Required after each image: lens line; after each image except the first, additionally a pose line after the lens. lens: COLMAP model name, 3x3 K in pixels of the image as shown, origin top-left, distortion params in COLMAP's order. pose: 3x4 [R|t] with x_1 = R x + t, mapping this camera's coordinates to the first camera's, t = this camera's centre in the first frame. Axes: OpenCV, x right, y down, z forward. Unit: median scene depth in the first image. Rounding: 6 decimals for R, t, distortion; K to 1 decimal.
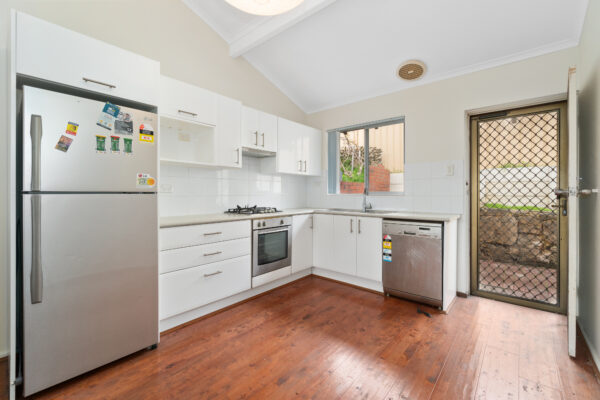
lens RADIAL K [[254.7, 0, 297.8], [0, 254.7, 194.1], [0, 0, 1]] dist [0.001160, 0.000017]
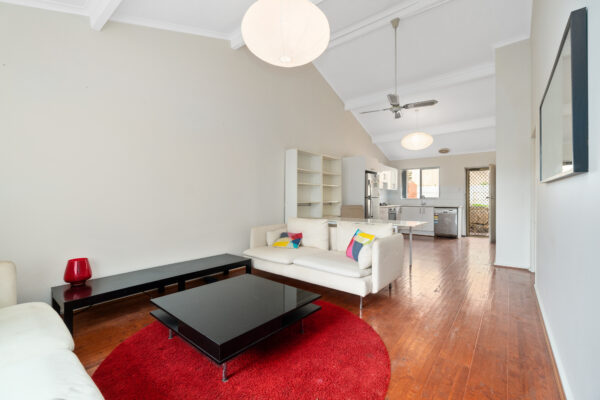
lens RADIAL K [[257.4, 0, 300.0], [0, 257.4, 200.0], [0, 0, 1]] dist [0.000123, -0.000020]
pose [[0.999204, -0.003904, 0.039712, -1.167927], [0.003962, 0.999991, -0.001378, 0.016664], [-0.039706, 0.001534, 0.999210, -1.619711]]
